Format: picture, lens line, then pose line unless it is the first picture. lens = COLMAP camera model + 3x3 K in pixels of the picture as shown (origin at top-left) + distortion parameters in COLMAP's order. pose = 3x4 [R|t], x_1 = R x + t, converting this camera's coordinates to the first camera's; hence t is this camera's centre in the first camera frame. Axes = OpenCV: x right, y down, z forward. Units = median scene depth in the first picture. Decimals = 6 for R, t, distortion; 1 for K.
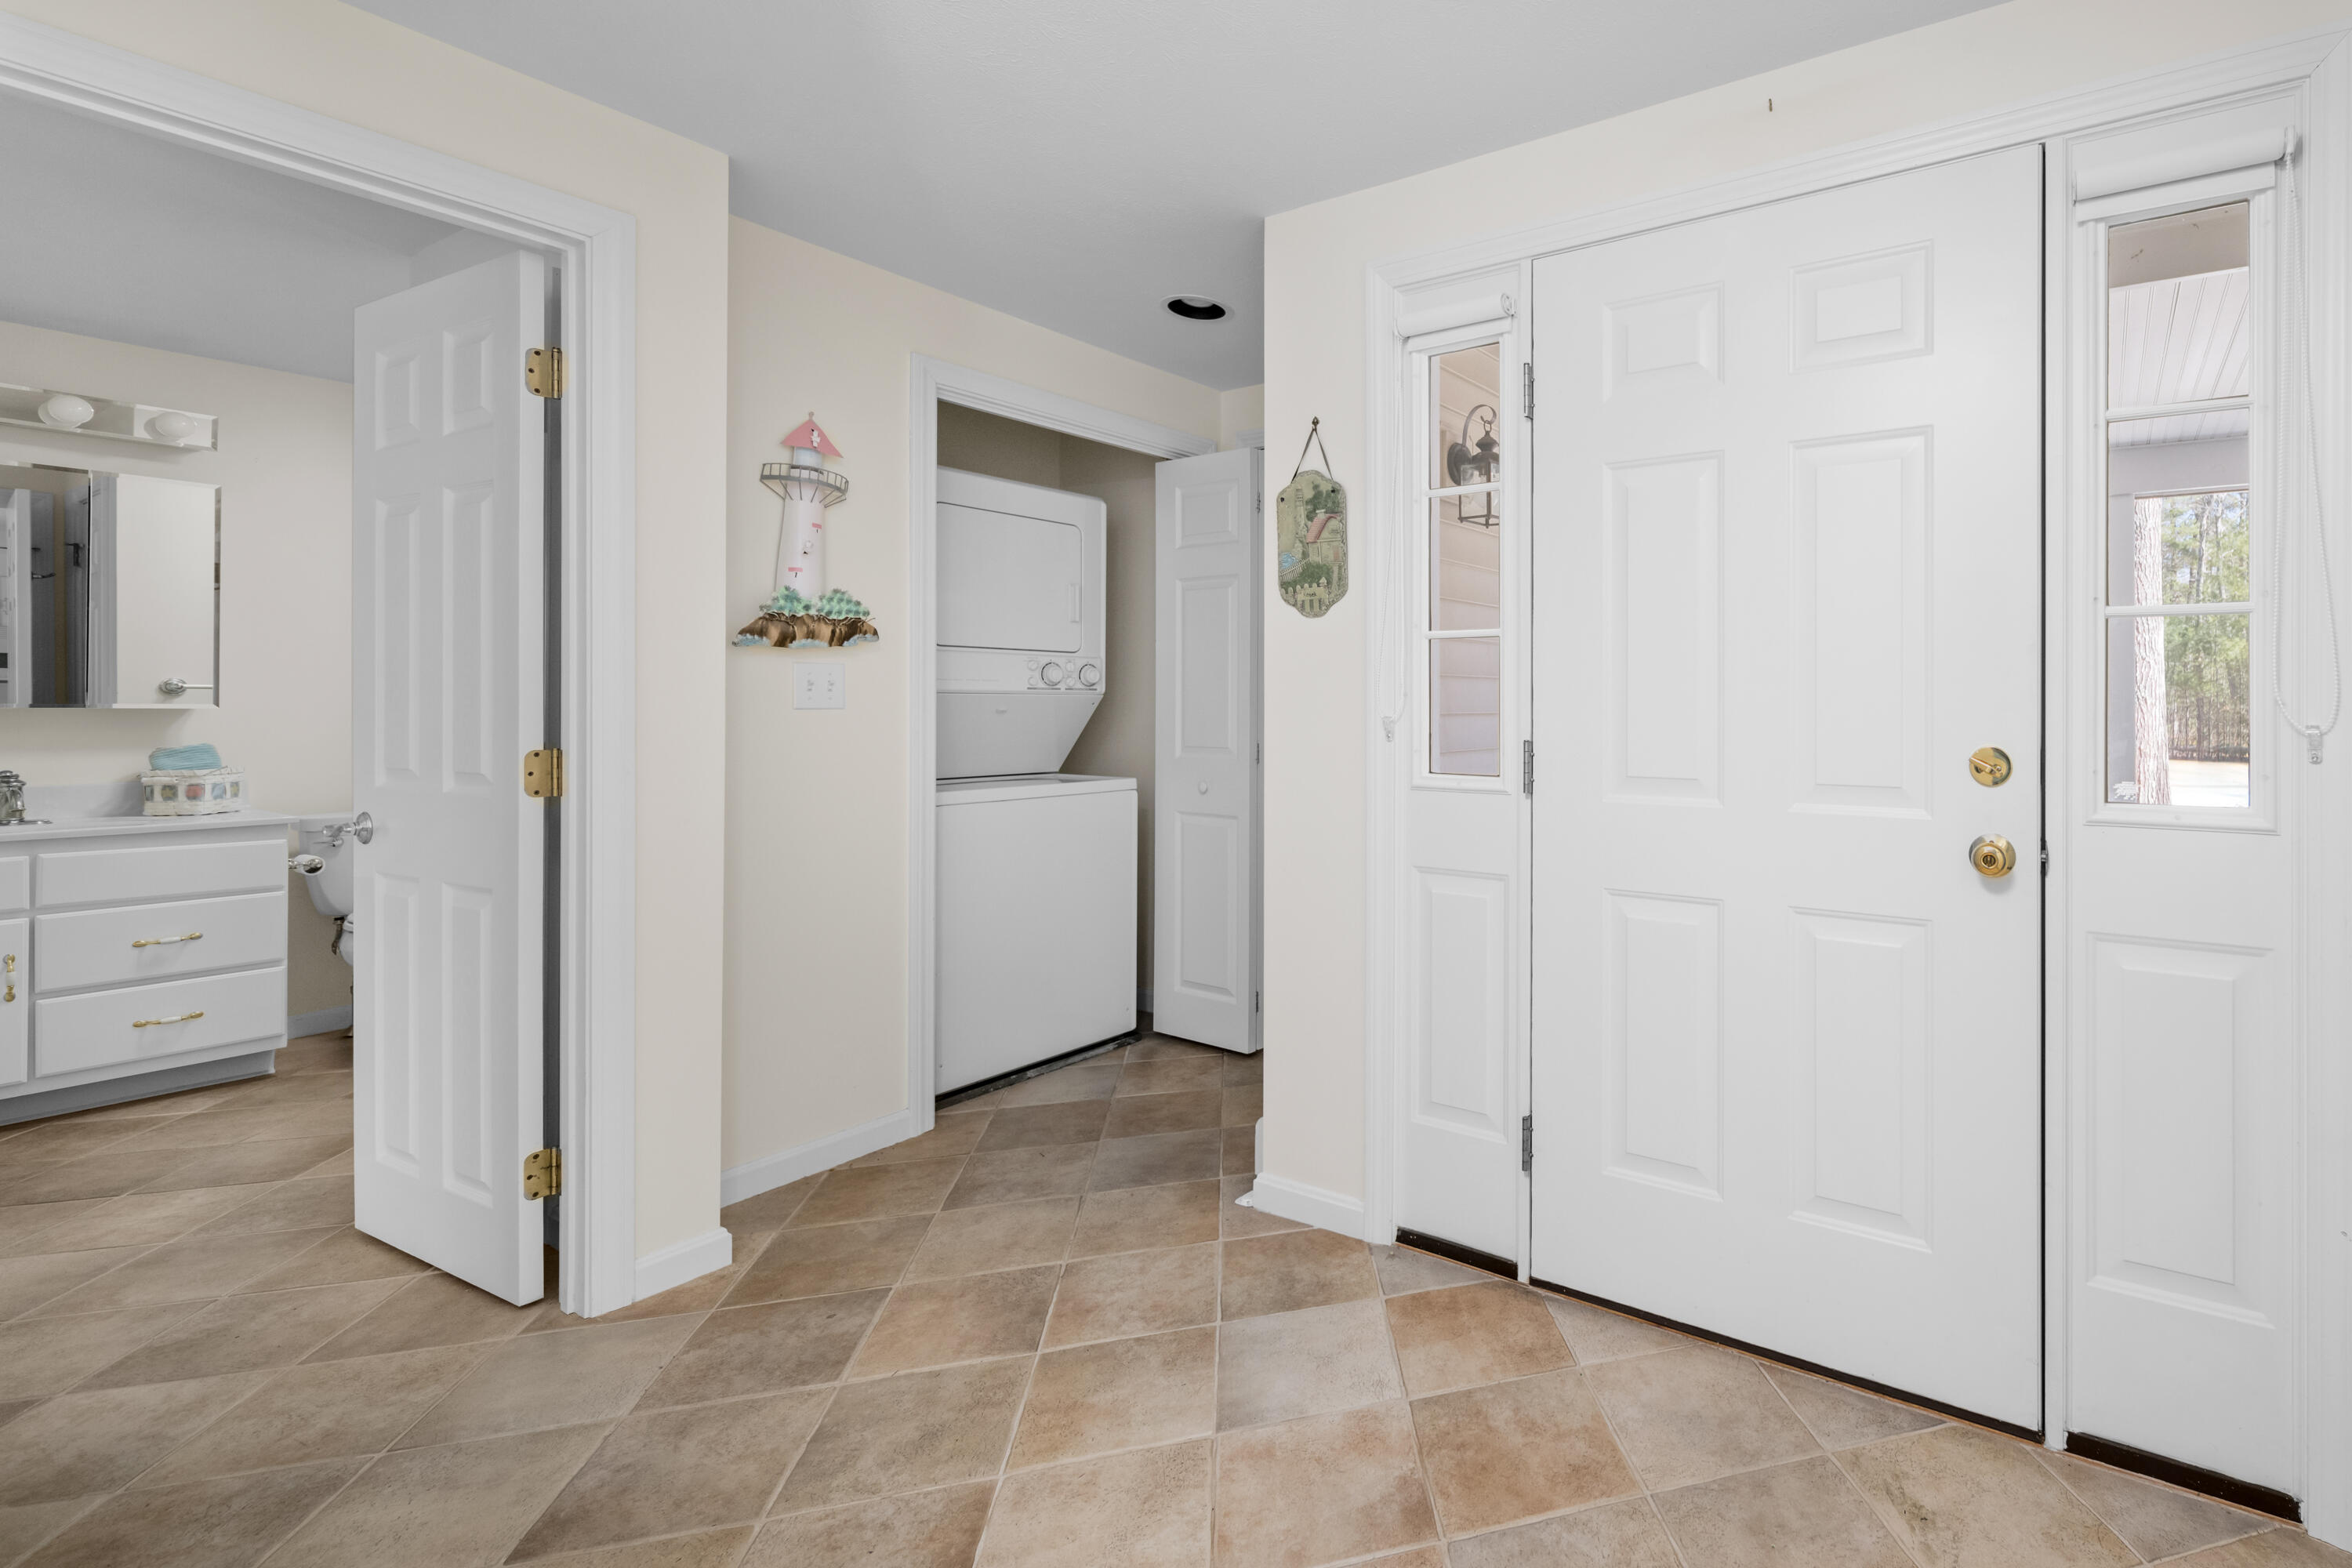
lens RADIAL K [[1335.0, 0, 1176.6], [0, 1335.0, 679.0], [0, 0, 1]] dist [-0.002454, -0.001866]
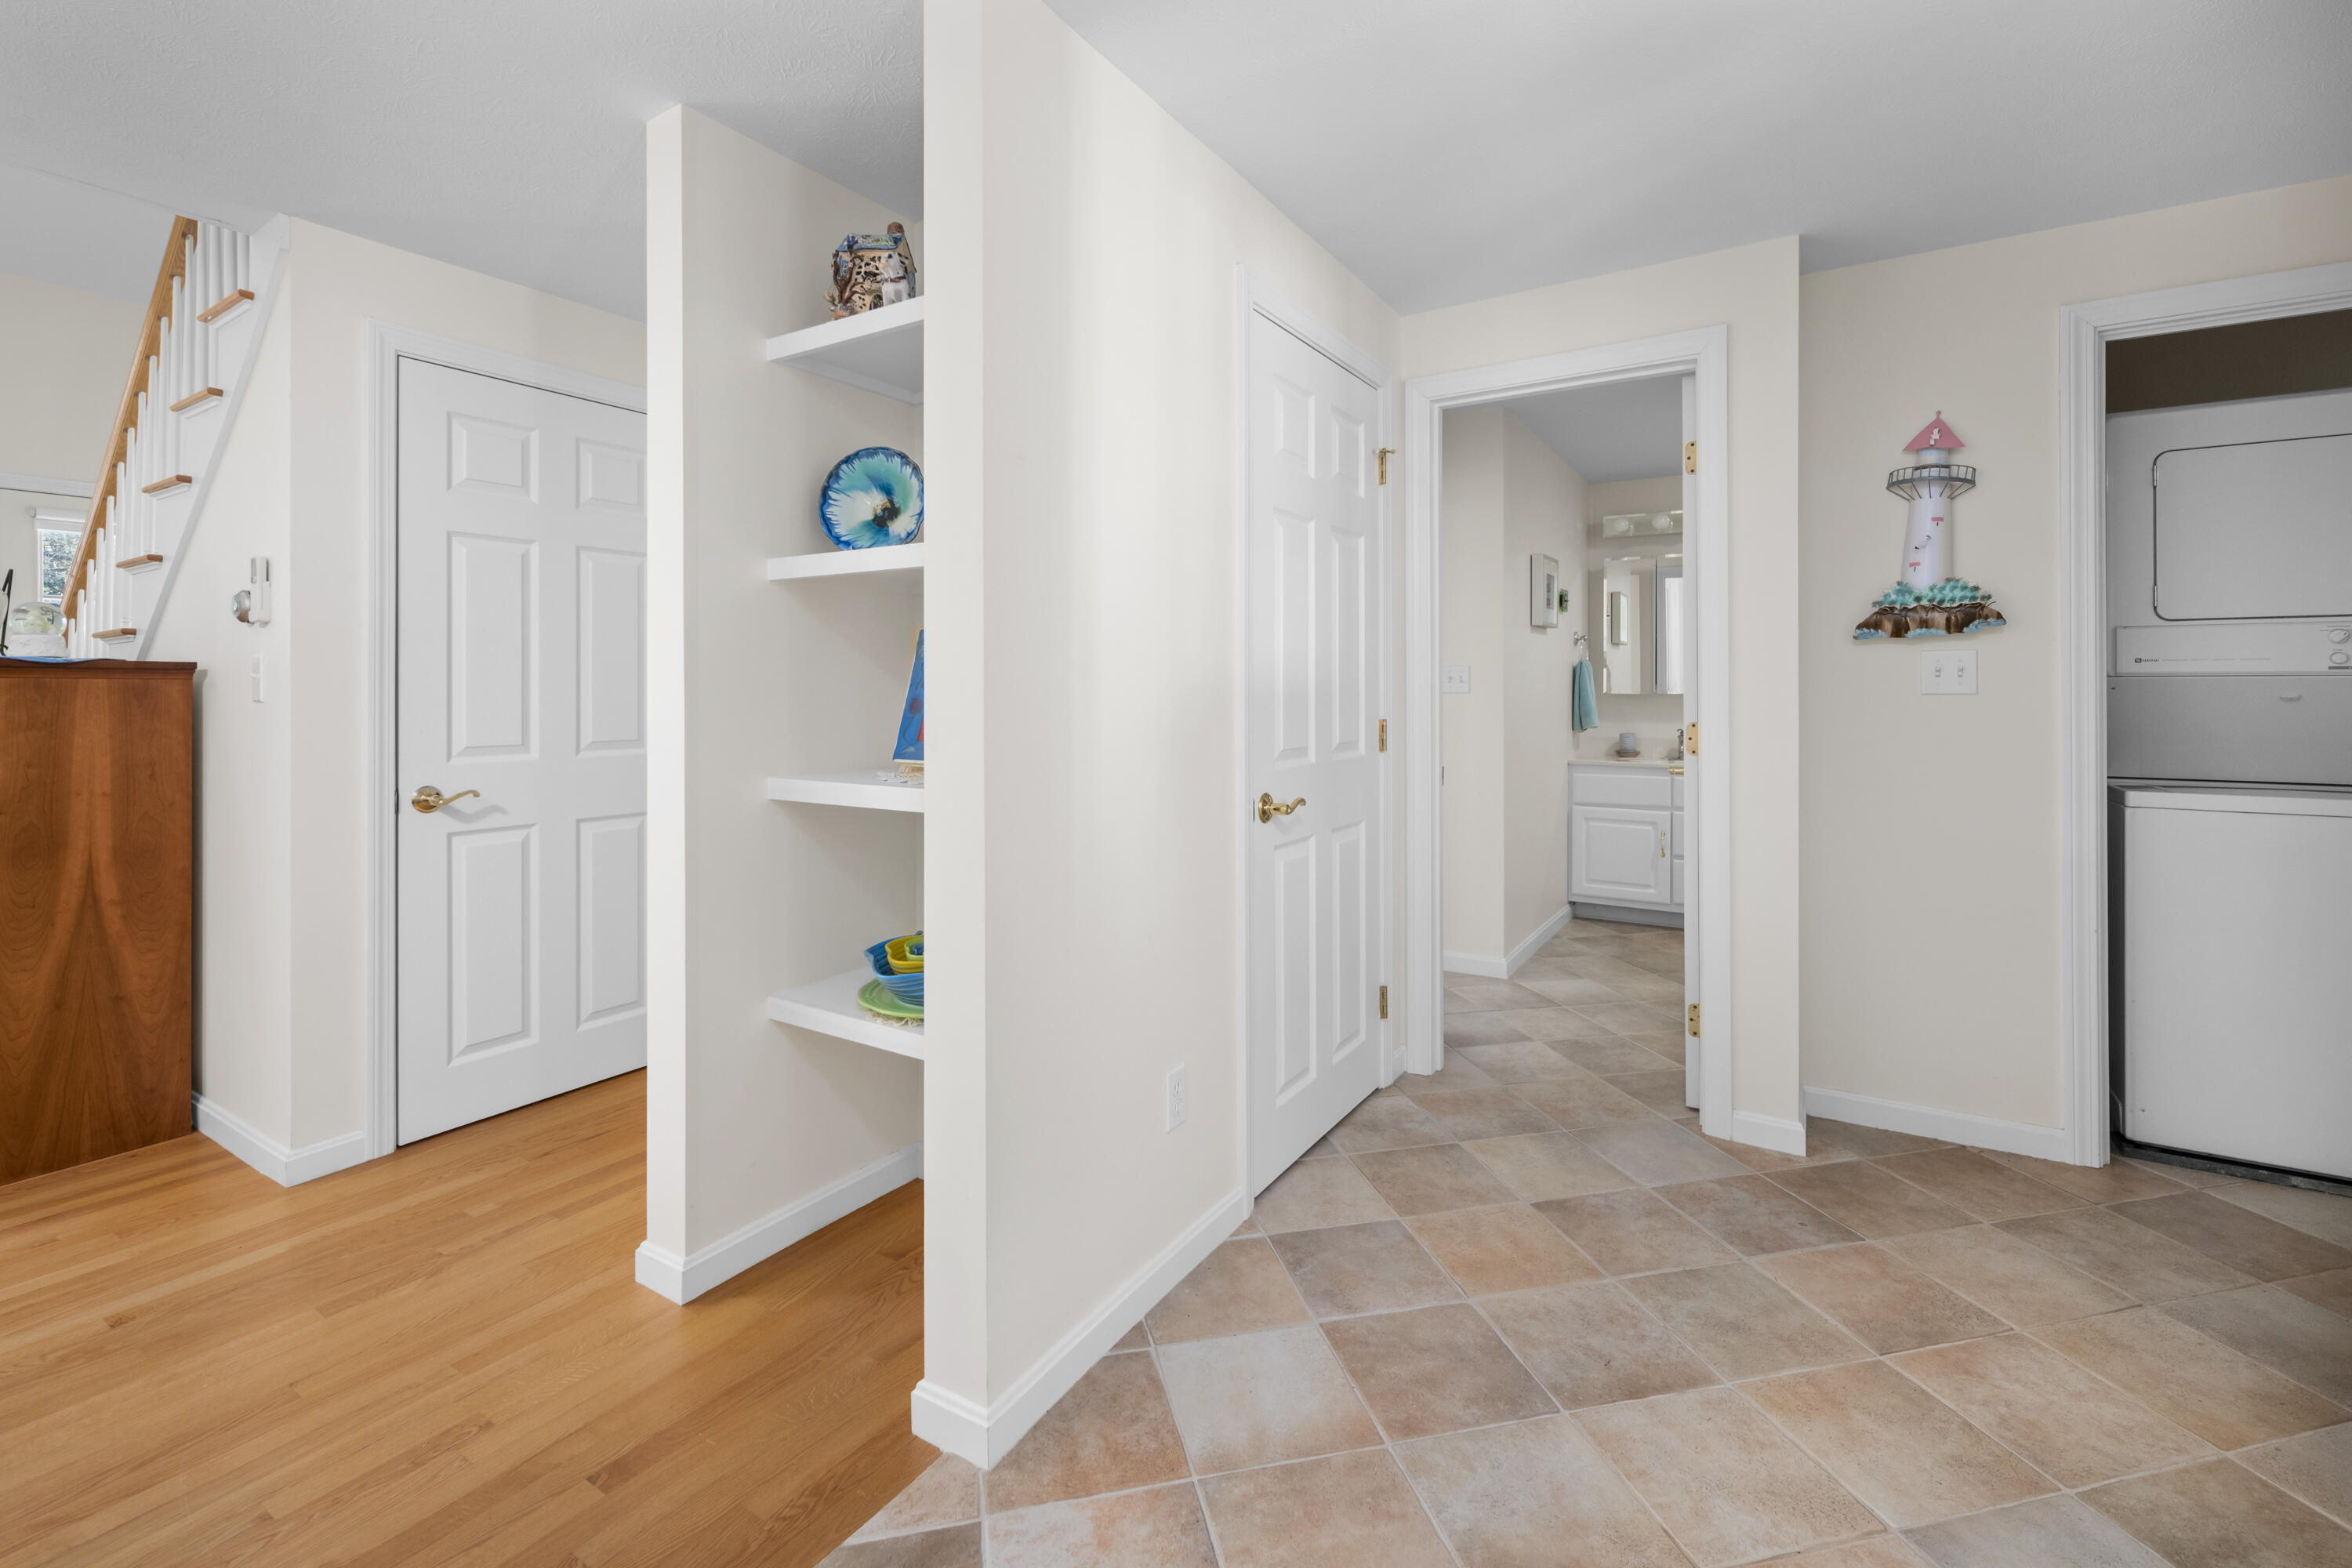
lens RADIAL K [[1043.8, 0, 1175.8], [0, 1043.8, 670.0], [0, 0, 1]] dist [0.001155, -0.000236]
pose [[-0.086718, -0.022927, -0.995969, 0.632724], [0.016770, 0.999560, -0.024470, 0.014327], [0.996092, -0.018824, -0.086295, 0.504870]]
